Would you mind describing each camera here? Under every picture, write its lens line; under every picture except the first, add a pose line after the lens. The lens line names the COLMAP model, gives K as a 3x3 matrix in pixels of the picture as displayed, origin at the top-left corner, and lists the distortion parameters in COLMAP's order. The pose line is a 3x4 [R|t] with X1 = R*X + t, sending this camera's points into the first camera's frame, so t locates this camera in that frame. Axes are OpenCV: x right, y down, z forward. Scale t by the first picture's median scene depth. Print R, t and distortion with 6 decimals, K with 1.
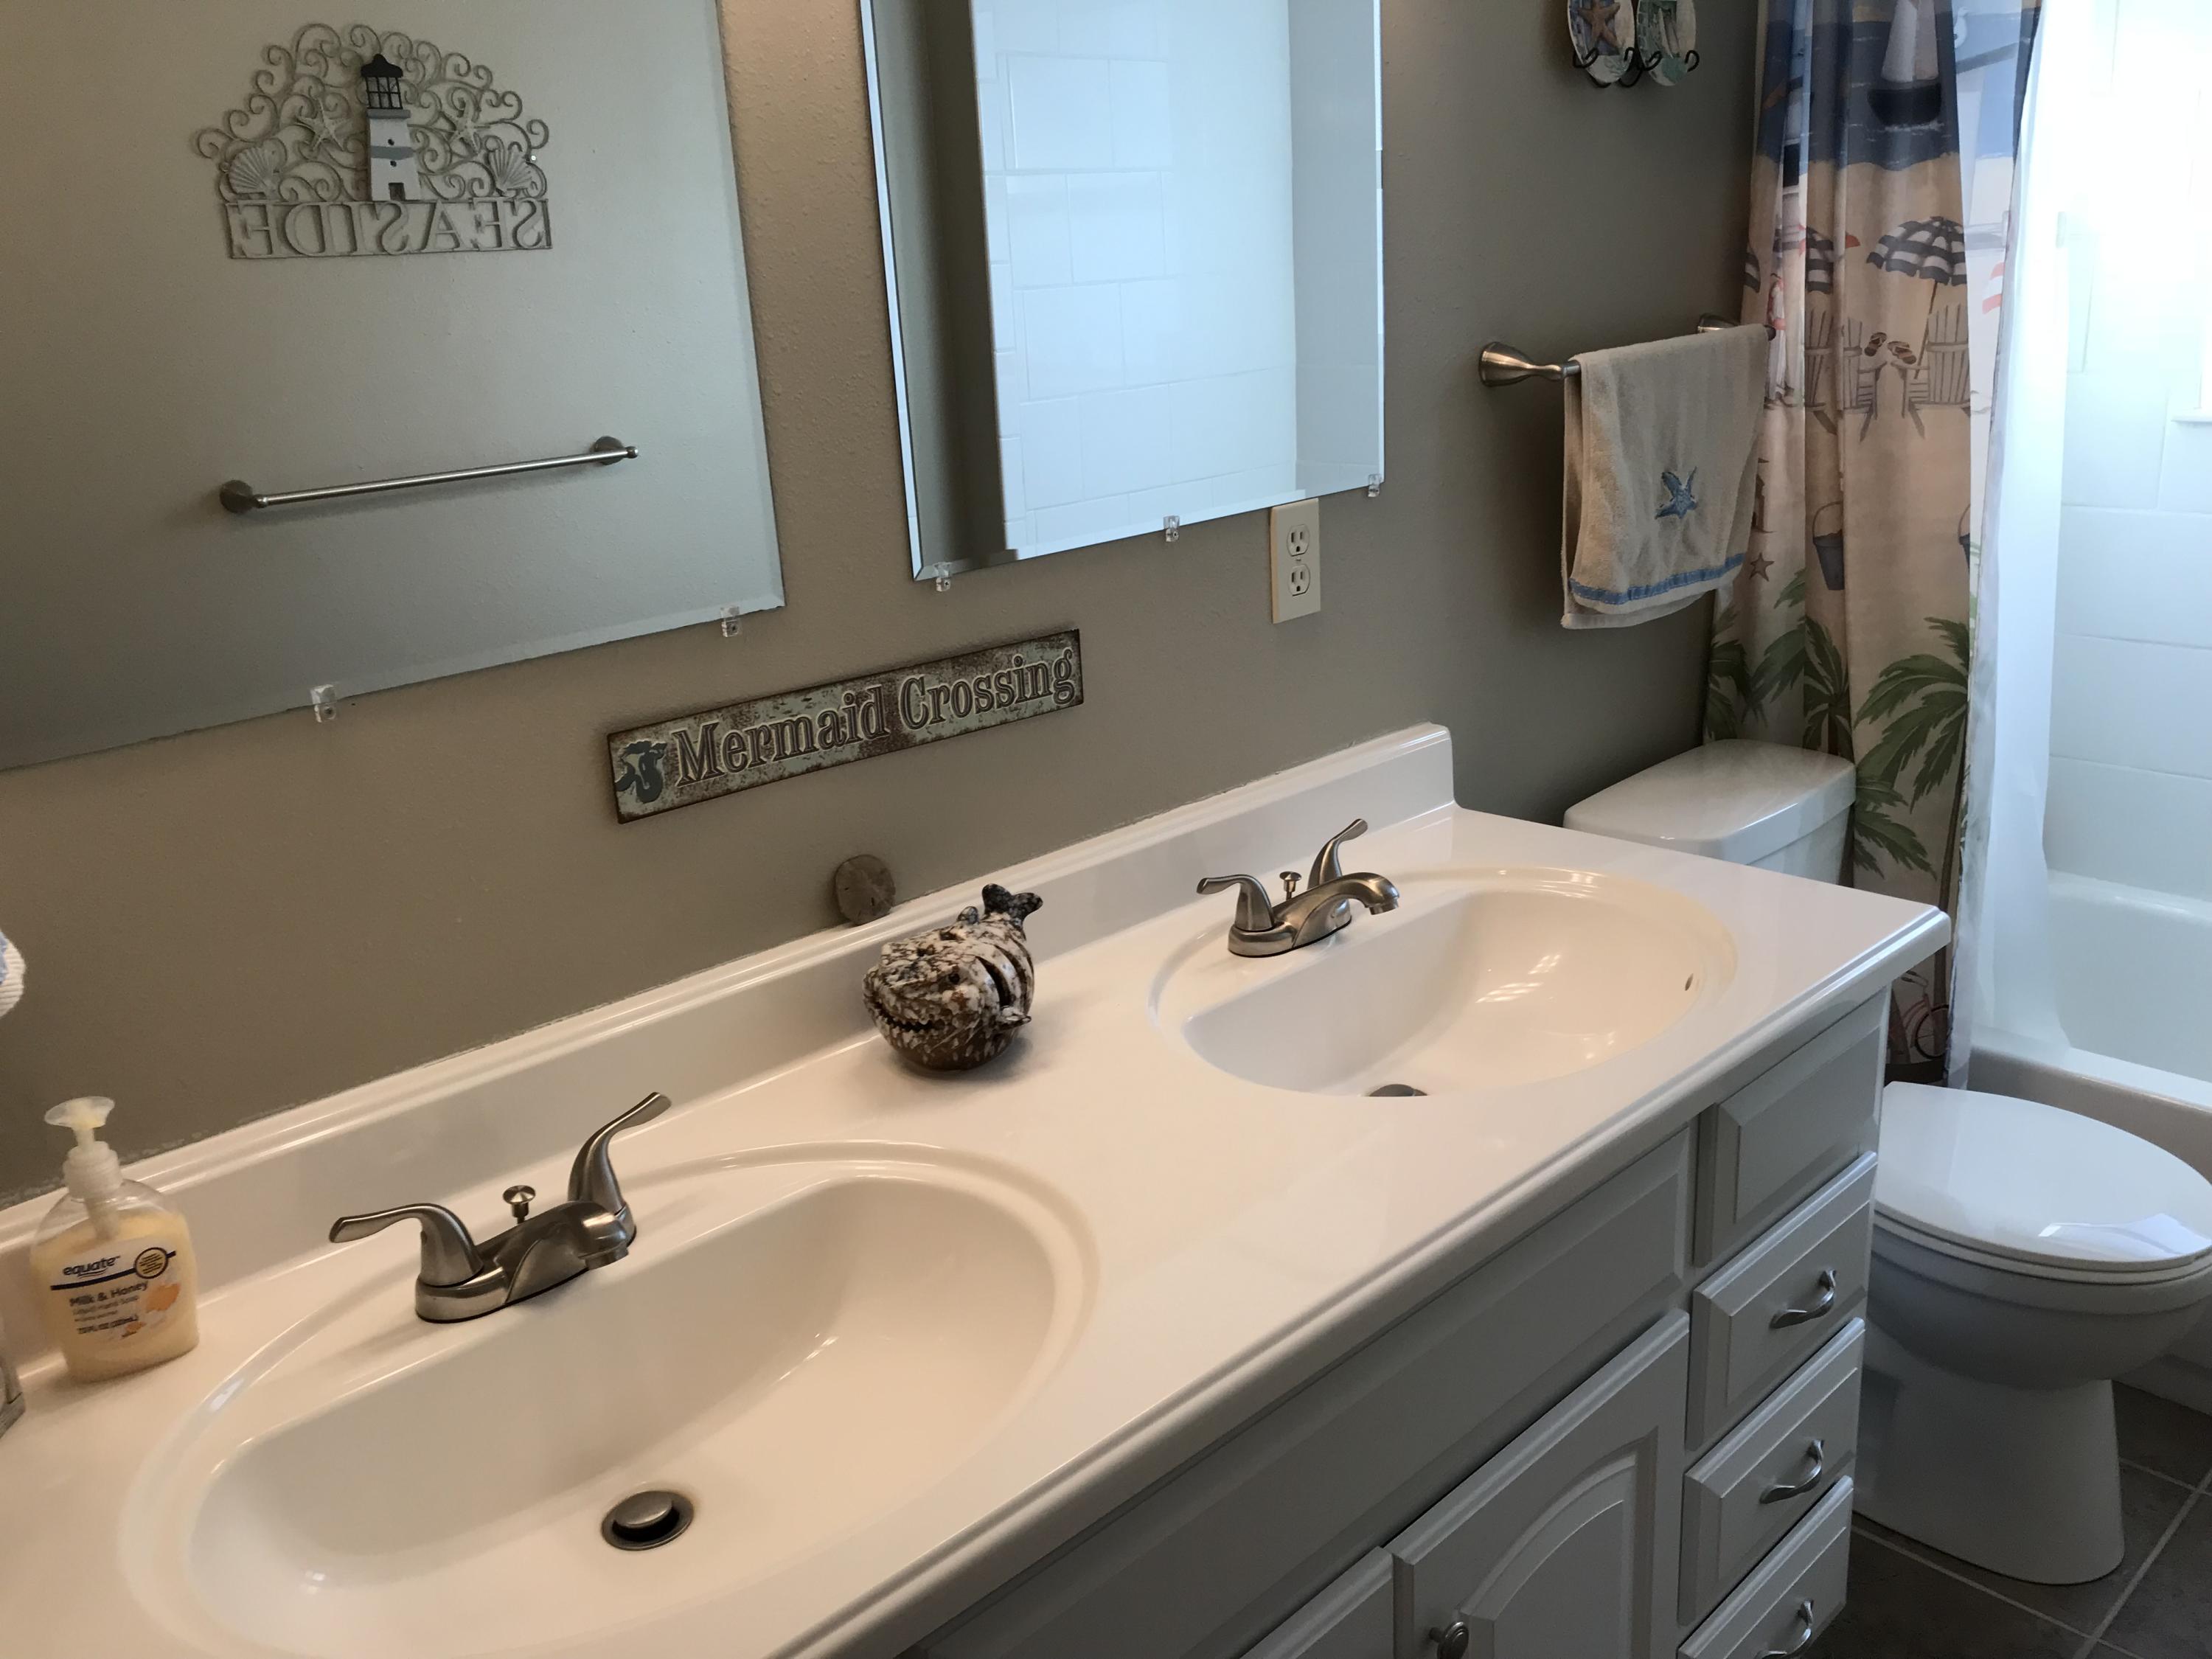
lens RADIAL K [[1834.2, 0, 1114.3], [0, 1834.2, 841.7], [0, 0, 1]] dist [0.064778, -0.080768]
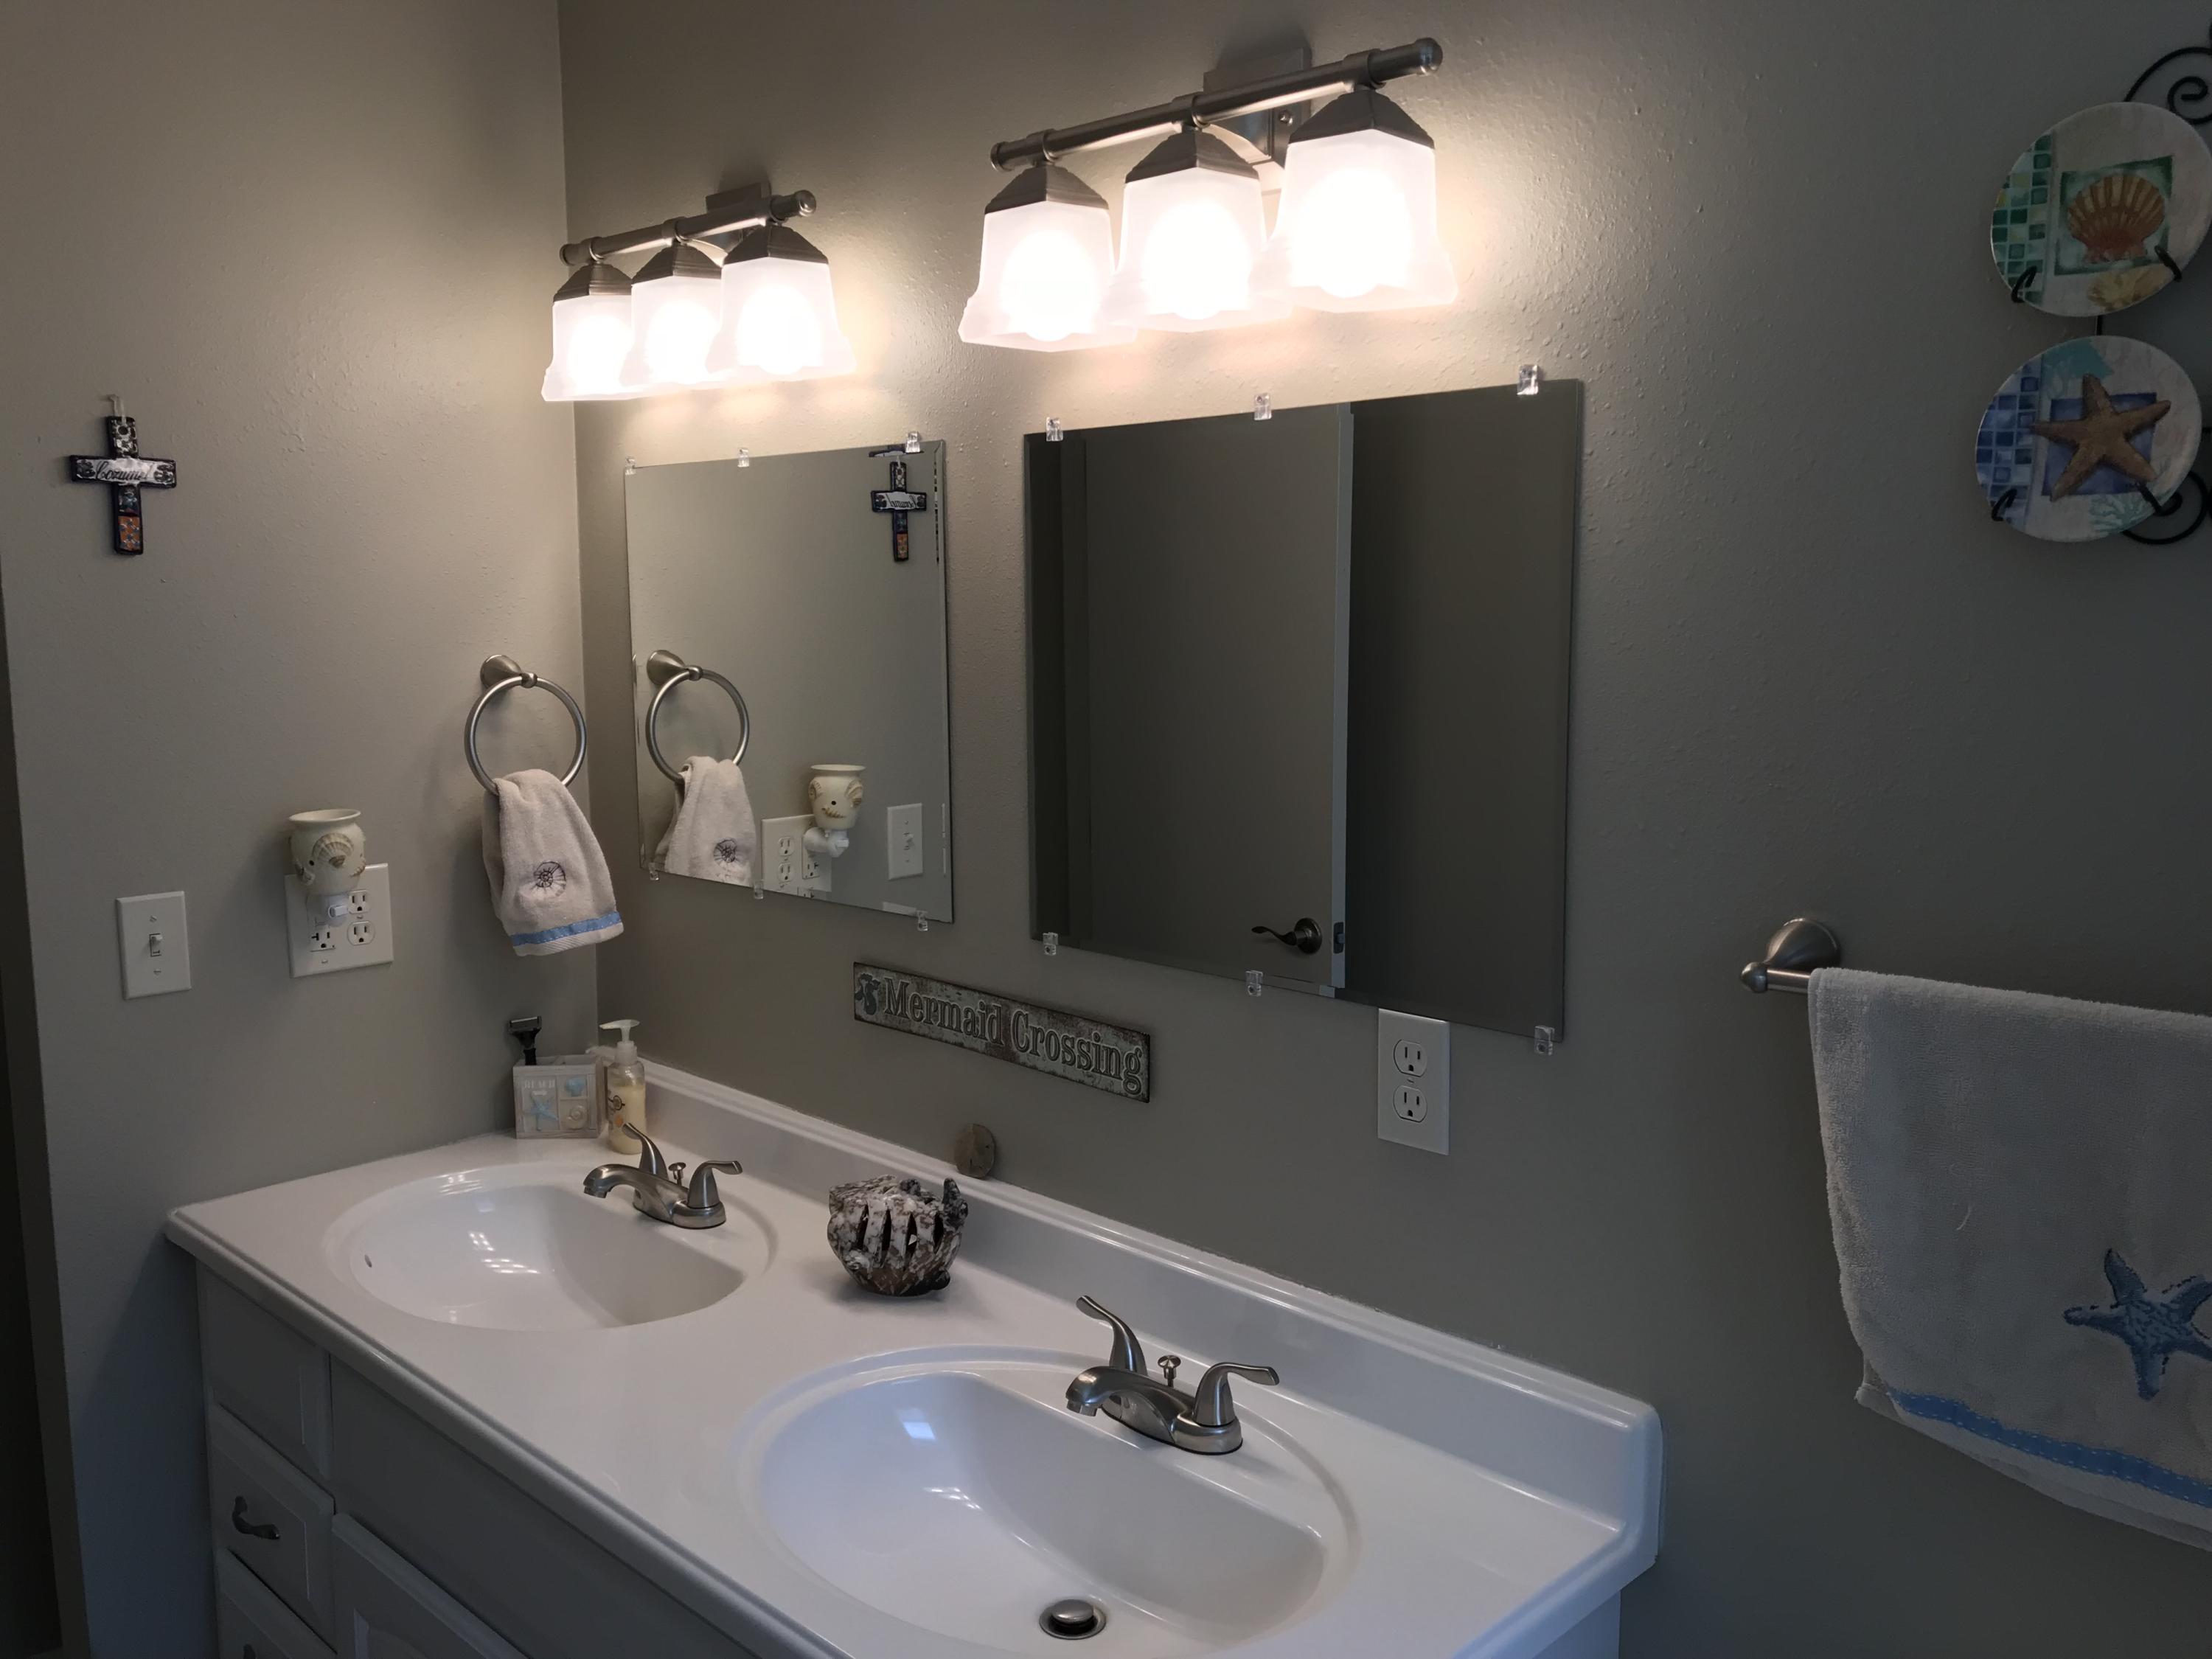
lens RADIAL K [[1834.2, 0, 1116.0], [0, 1834.2, 820.6], [0, 0, 1]] dist [0.064778, -0.080768]
pose [[0.015665, 0.147403, -0.988952, 1.119604], [-0.336138, 0.932284, 0.133632, -0.402123], [0.941683, 0.330331, 0.064152, 0.939900]]
